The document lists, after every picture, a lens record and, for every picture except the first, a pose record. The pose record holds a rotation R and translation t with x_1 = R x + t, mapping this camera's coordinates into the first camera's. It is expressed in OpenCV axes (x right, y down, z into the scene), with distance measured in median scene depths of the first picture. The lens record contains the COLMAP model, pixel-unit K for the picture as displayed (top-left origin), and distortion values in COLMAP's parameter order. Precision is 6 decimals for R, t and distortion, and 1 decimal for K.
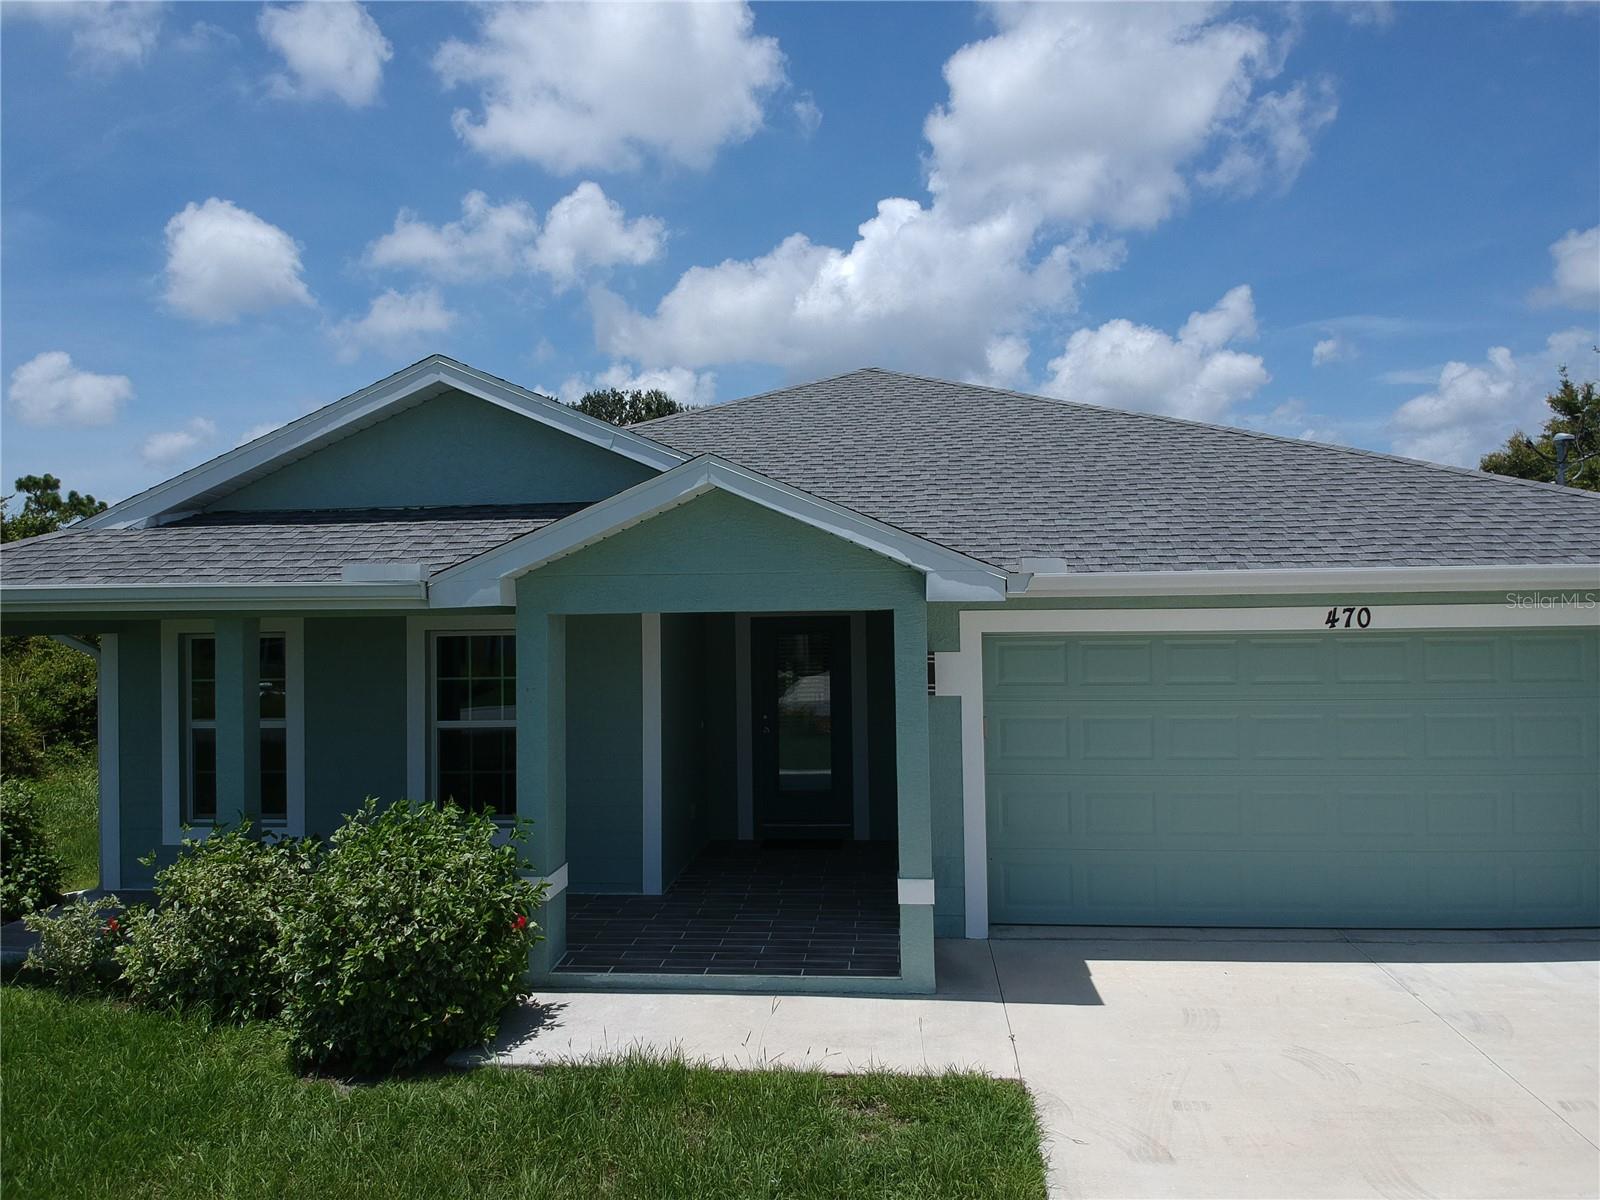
lens RADIAL K [[1175.5, 0, 788.6], [0, 1175.5, 586.8], [0, 0, 1]] dist [0.071556, -0.136448]
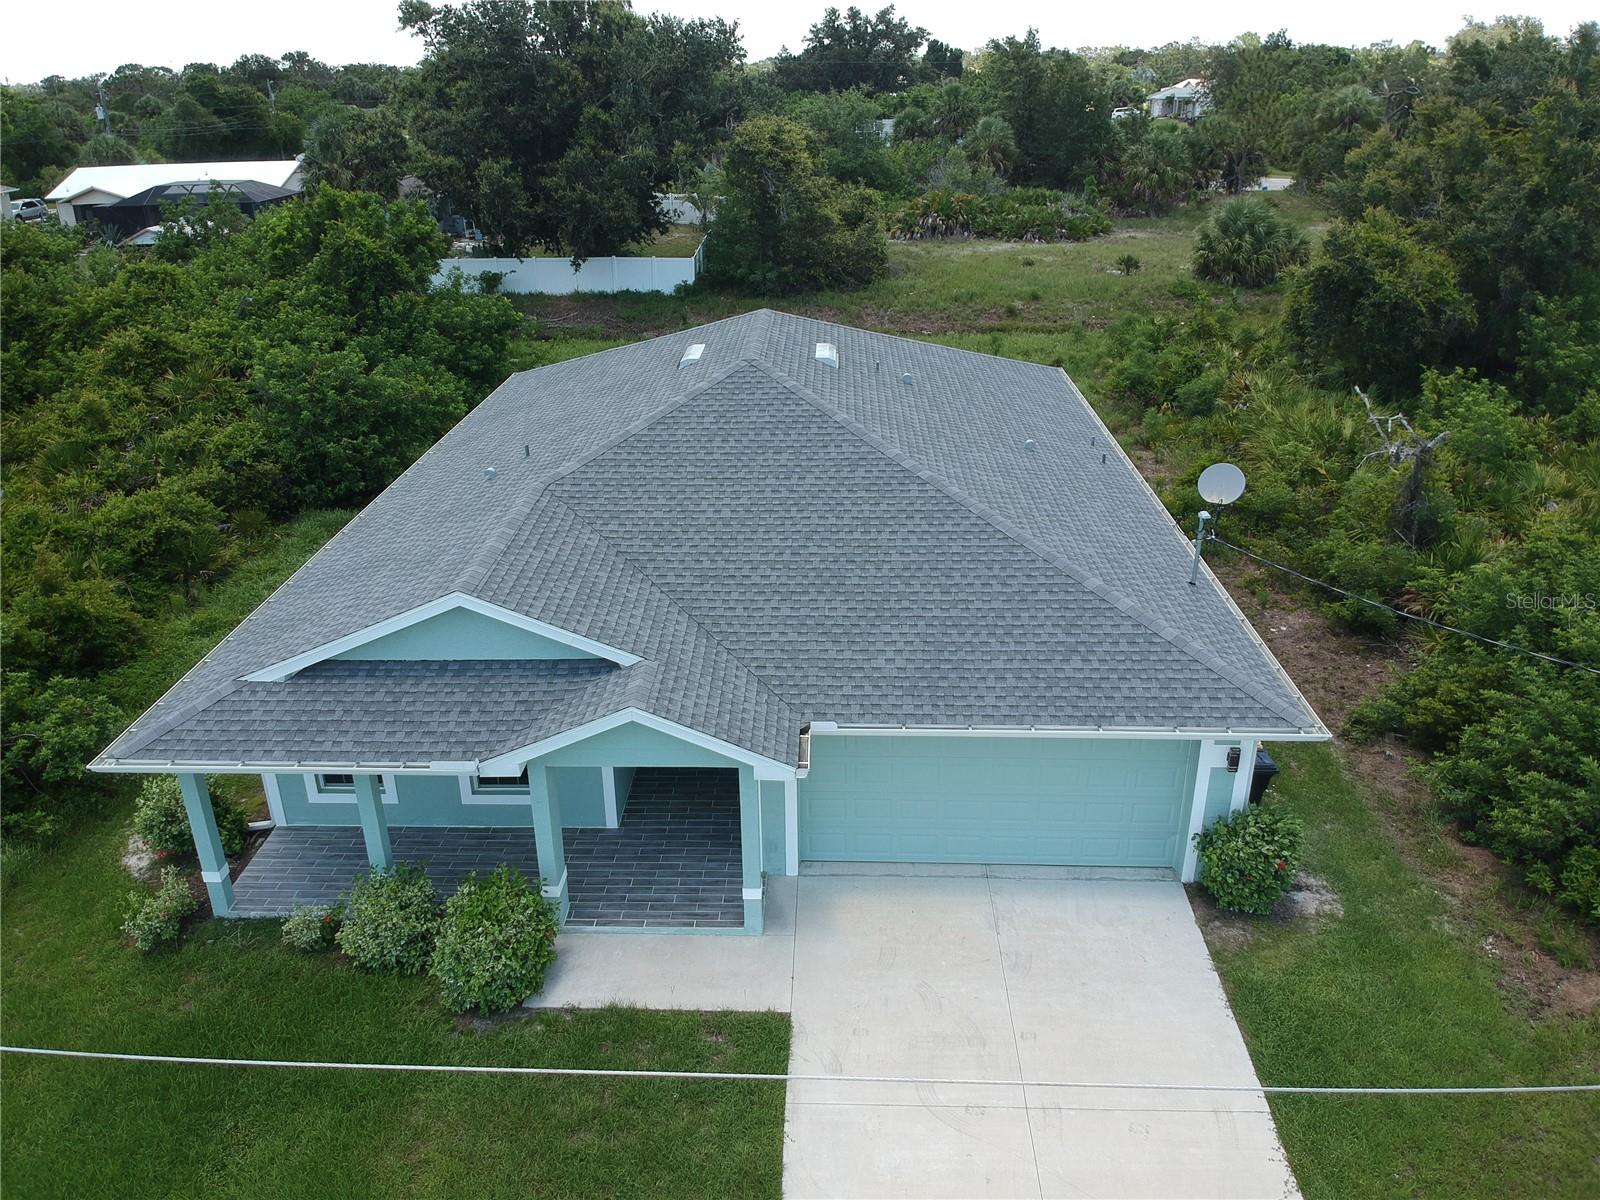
lens RADIAL K [[1175.5, 0, 788.6], [0, 1175.5, 586.8], [0, 0, 1]] dist [0.071556, -0.136448]
pose [[0.998495, -0.024780, 0.048933, 0.087461], [0.002054, 0.908398, 0.418101, -1.025758], [-0.054811, -0.417371, 0.907082, -0.557651]]
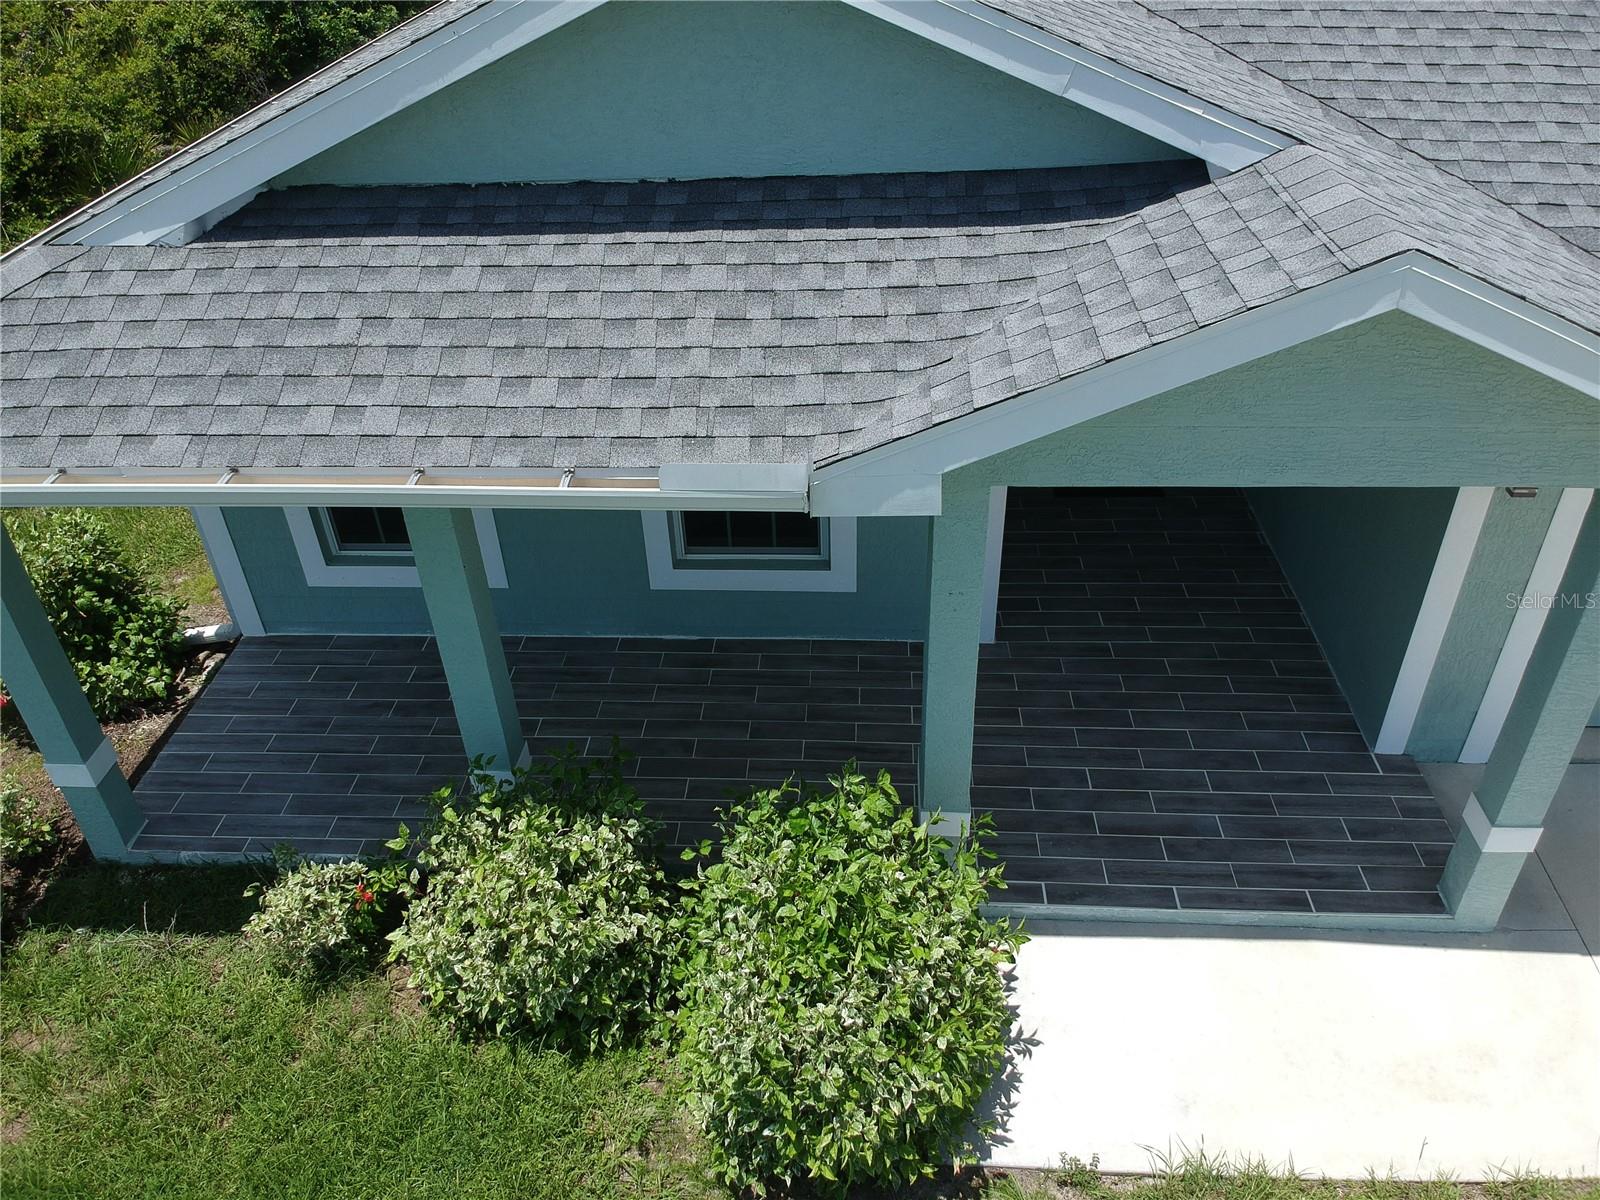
lens RADIAL K [[1175.5, 0, 788.6], [0, 1175.5, 586.8], [0, 0, 1]] dist [0.071556, -0.136448]
pose [[0.999206, -0.036513, 0.015918, -0.333489], [0.020331, 0.811163, 0.584466, -0.287974], [-0.034253, -0.583679, 0.811262, 0.540726]]
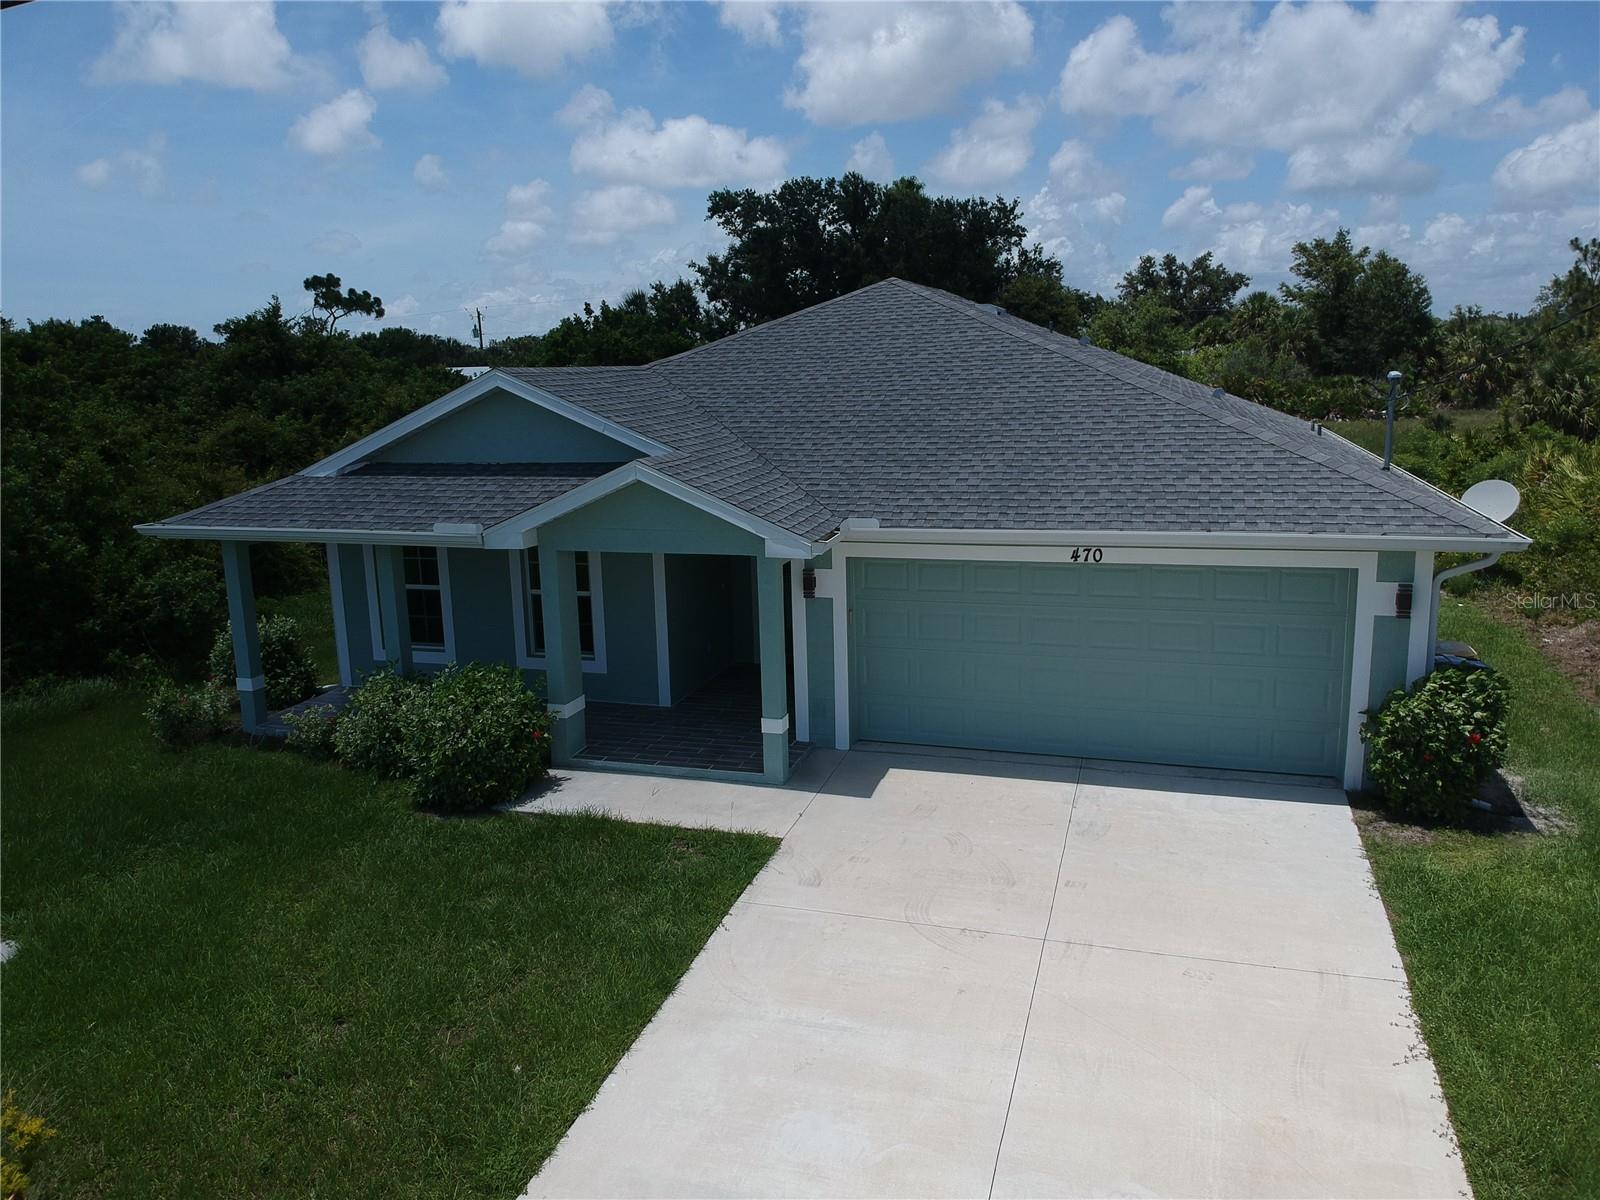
lens RADIAL K [[1175.5, 0, 788.6], [0, 1175.5, 586.8], [0, 0, 1]] dist [0.071556, -0.136448]
pose [[0.977177, 0.026927, -0.210714, 0.476497], [0.018087, 0.977785, 0.208827, -0.274558], [0.211656, -0.207872, 0.954982, -0.516587]]
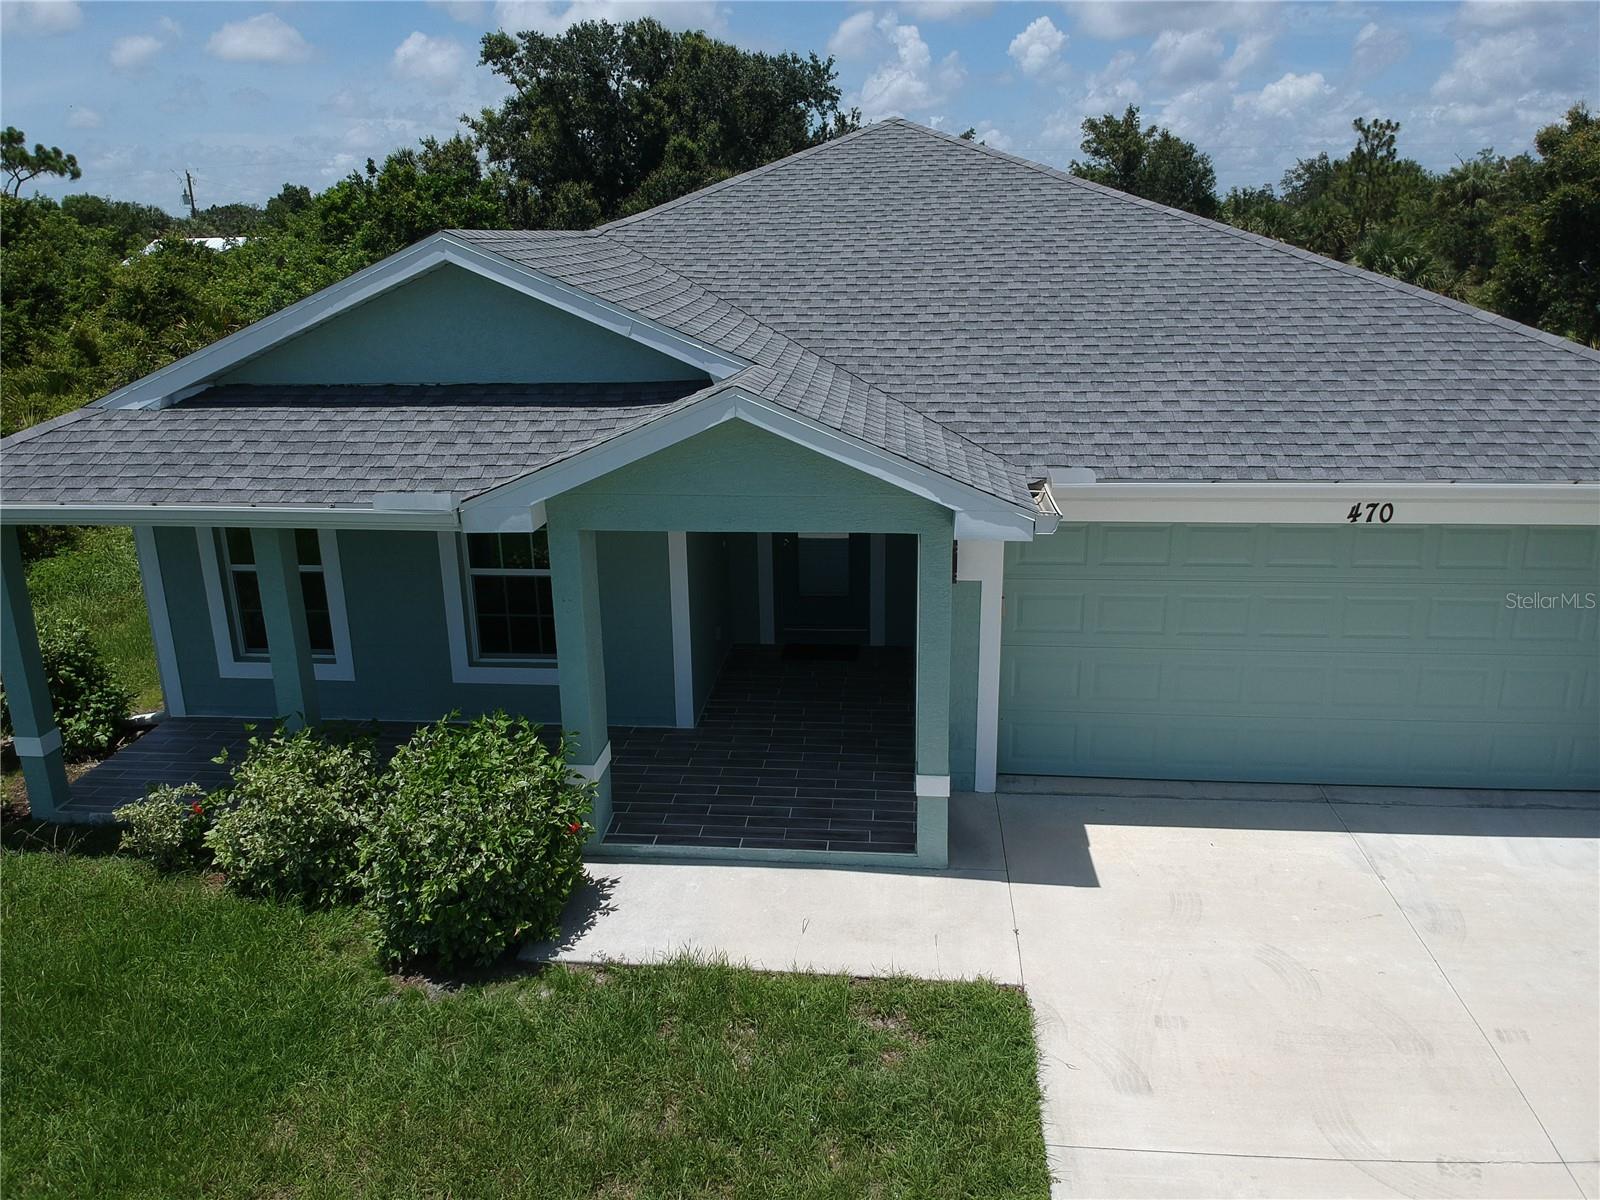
lens RADIAL K [[1175.5, 0, 788.6], [0, 1175.5, 586.8], [0, 0, 1]] dist [0.071556, -0.136448]
pose [[0.999990, -0.001830, -0.004083, -0.020967], [0.002988, 0.952383, 0.304888, -0.251702], [0.003331, -0.304897, 0.952379, 0.022643]]
